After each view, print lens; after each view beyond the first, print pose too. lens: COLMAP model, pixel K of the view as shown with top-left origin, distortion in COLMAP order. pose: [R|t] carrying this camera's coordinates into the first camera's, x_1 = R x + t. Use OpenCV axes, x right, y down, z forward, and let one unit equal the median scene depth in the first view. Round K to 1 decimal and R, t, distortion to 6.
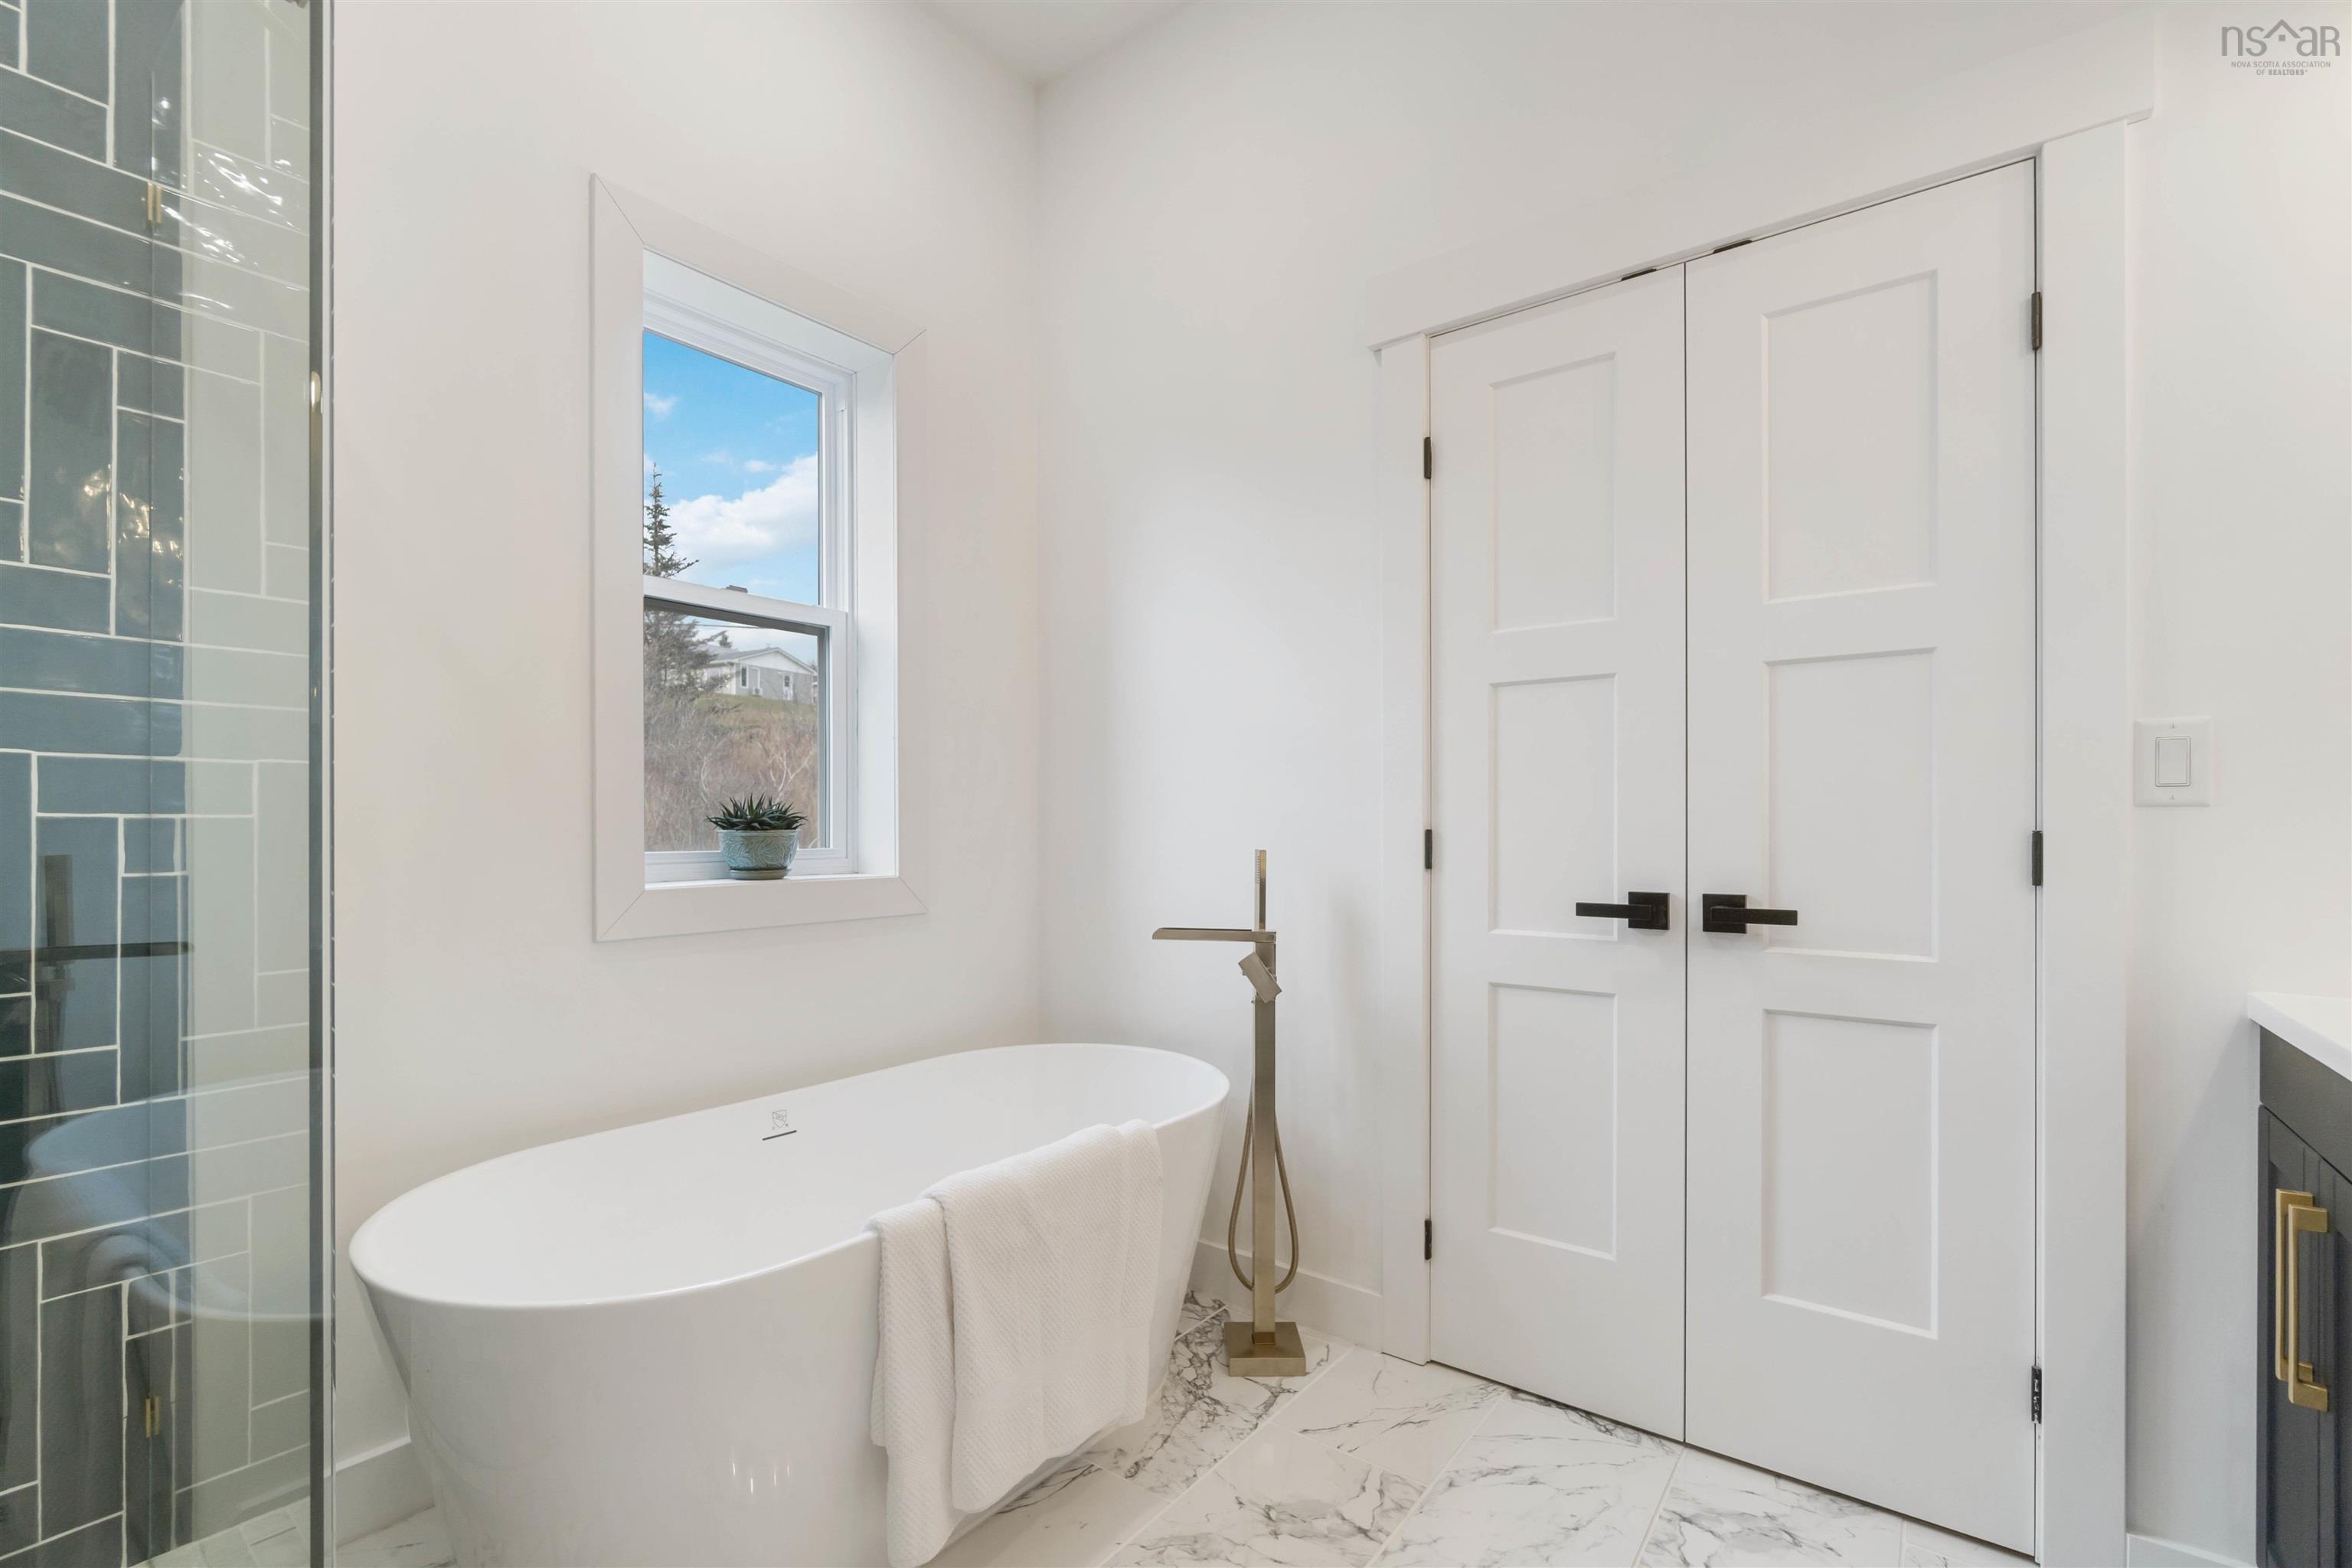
lens RADIAL K [[1031.1, 0, 1166.9], [0, 1031.1, 810.7], [0, 0, 1]] dist [-0.004656, 0.000381]
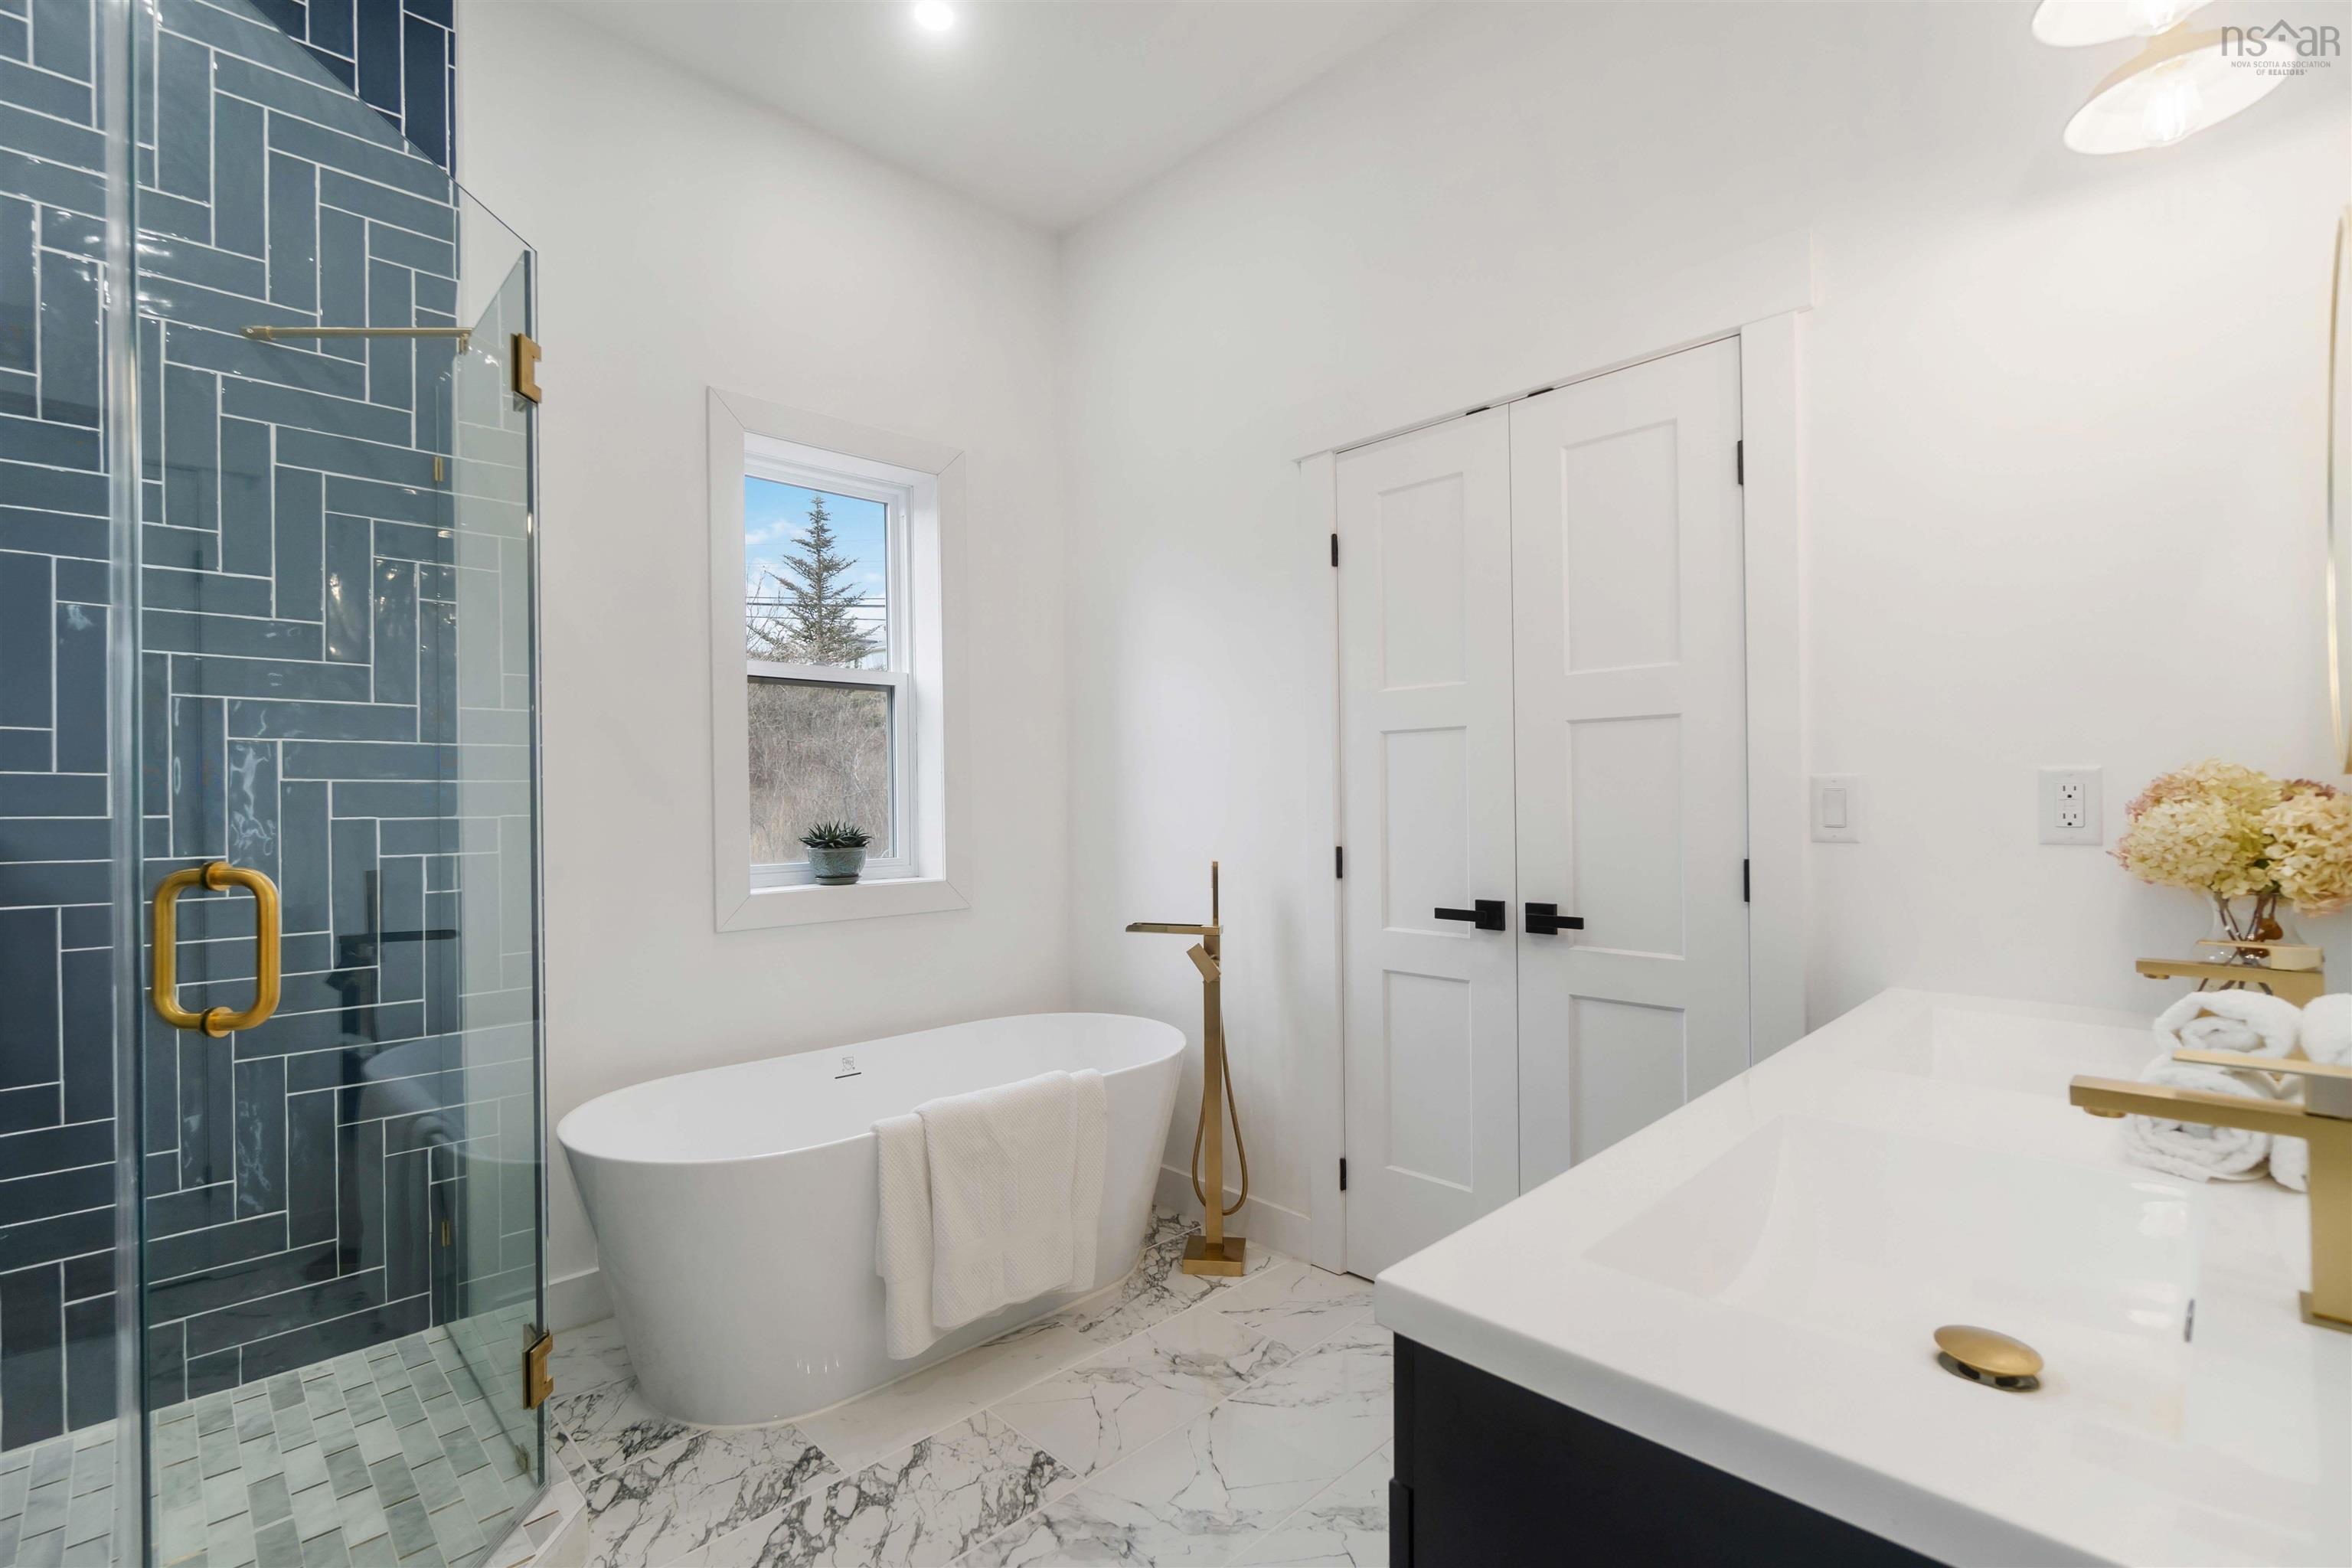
lens RADIAL K [[1047.3, 0, 1176.0], [0, 1047.3, 784.0], [0, 0, 1]] dist [-0.004275, -0.000358]
pose [[0.989909, -0.011157, -0.141263, 0.278077], [0.011211, 0.999937, -0.000416, -0.069679], [0.141259, -0.001172, 0.989972, -0.334357]]
